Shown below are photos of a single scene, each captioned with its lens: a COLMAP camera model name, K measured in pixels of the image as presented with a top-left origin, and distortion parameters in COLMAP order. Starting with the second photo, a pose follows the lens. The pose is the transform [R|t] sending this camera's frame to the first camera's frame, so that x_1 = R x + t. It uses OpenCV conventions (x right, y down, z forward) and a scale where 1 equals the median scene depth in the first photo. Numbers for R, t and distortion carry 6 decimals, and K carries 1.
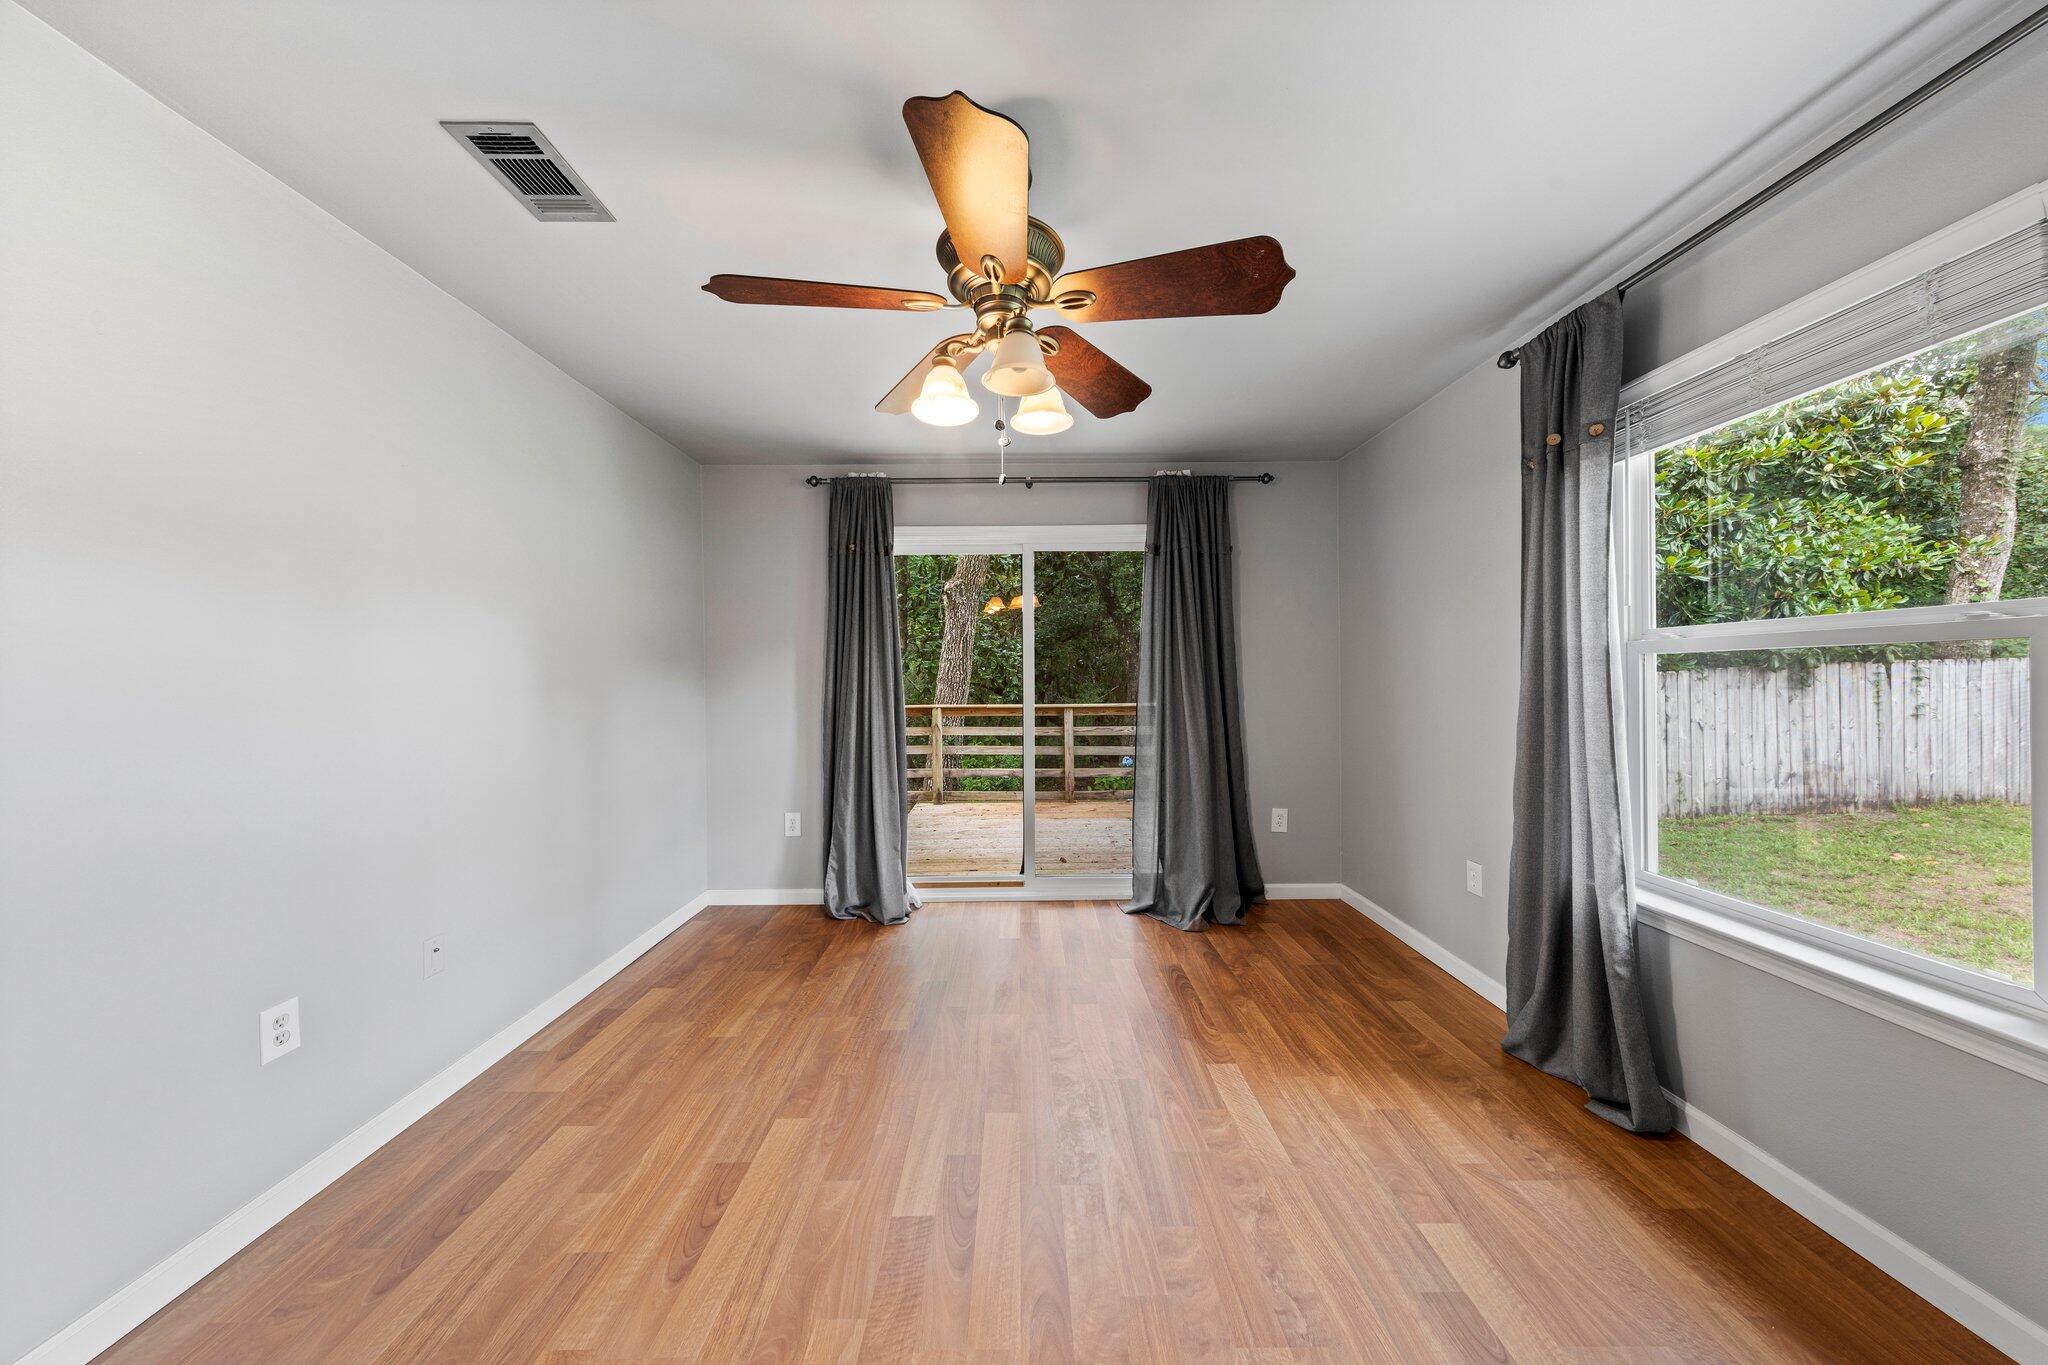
lens RADIAL K [[645.8, 0, 1022.1], [0, 645.8, 677.6], [0, 0, 1]] dist [0.008225, -0.001244]
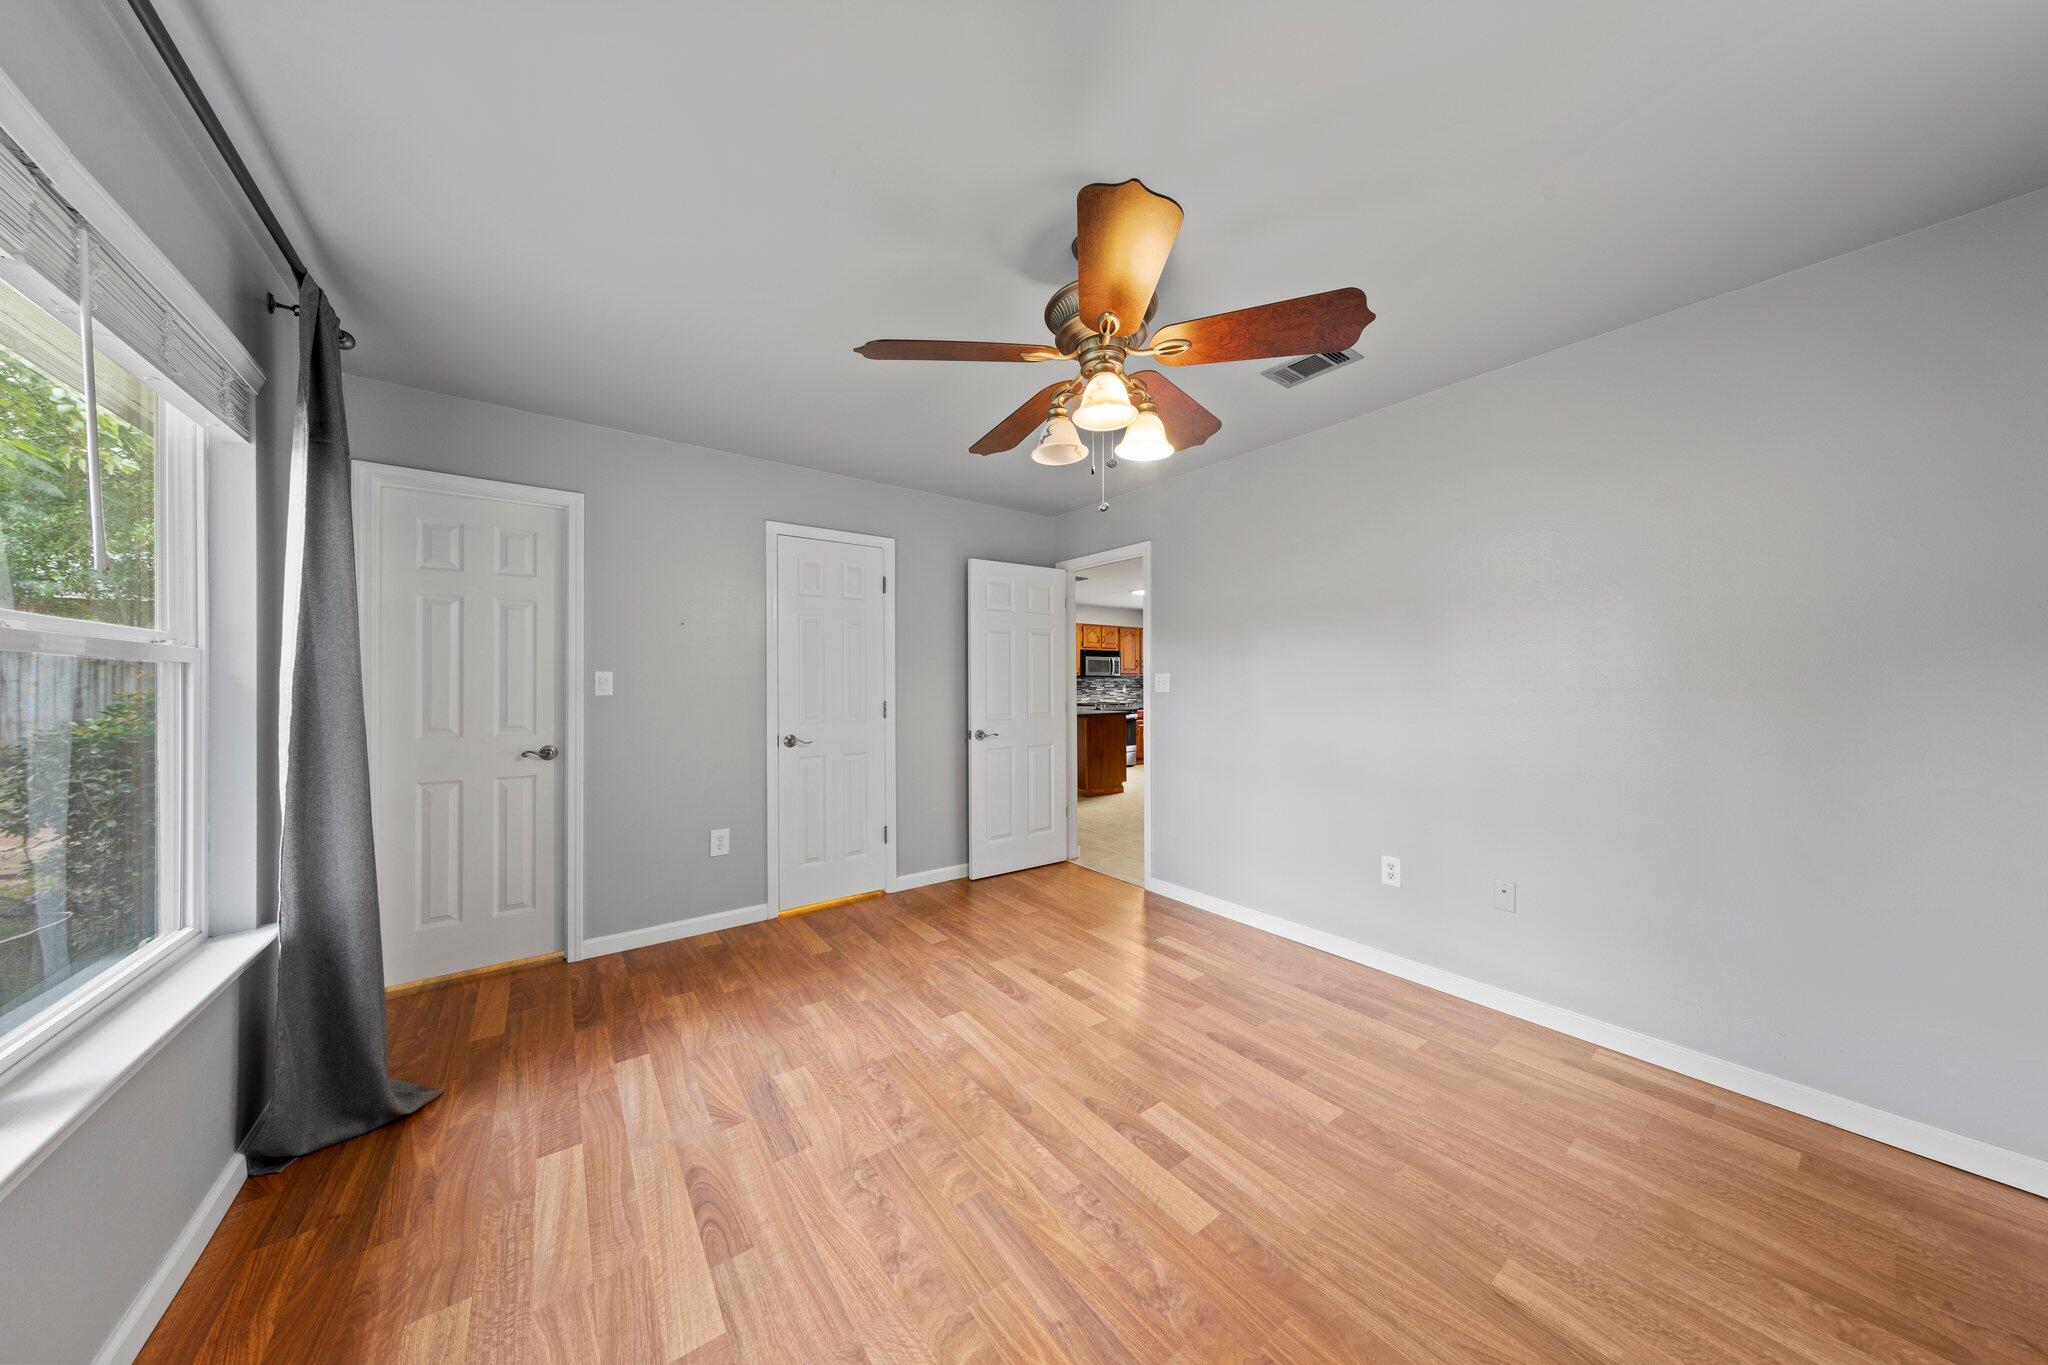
lens RADIAL K [[645.8, 0, 1024.2], [0, 645.8, 684.3], [0, 0, 1]] dist [0.008225, -0.001244]
pose [[-0.808257, 0.010724, -0.588732, 0.334093], [0.013326, 0.999911, -0.000081, 0.001369], [0.588679, -0.007911, -0.808329, 0.822518]]
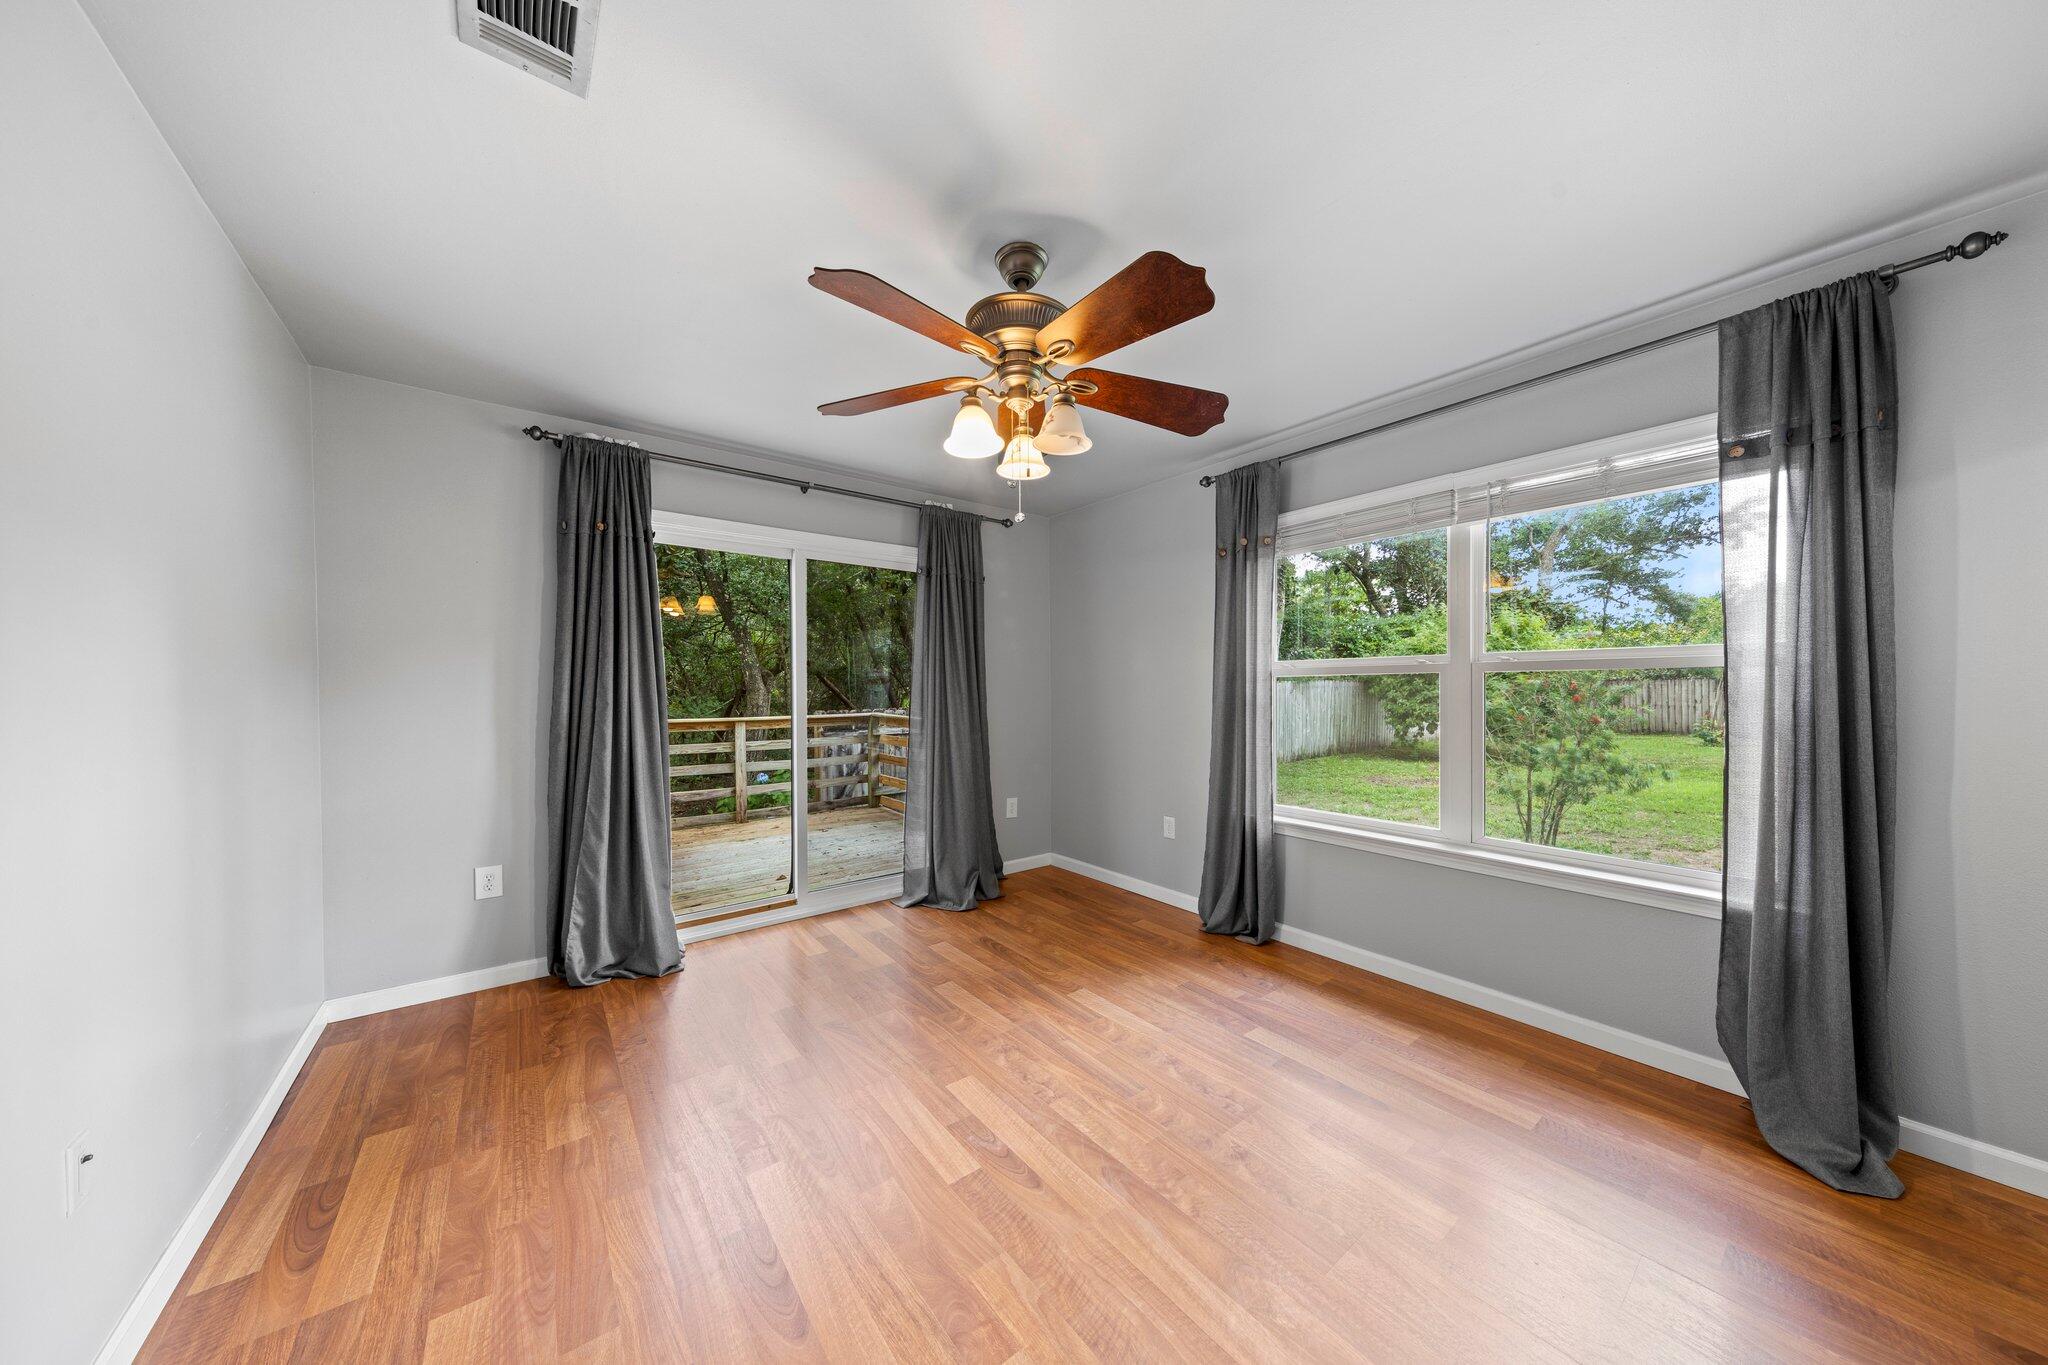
lens RADIAL K [[645.8, 0, 1021.1], [0, 645.8, 688.8], [0, 0, 1]] dist [0.008225, -0.001244]
pose [[0.800474, 0.005333, 0.599344, -0.330029], [-0.003749, 0.999985, -0.003891, 0.004066], [-0.599356, 0.000868, 0.800482, 0.028247]]
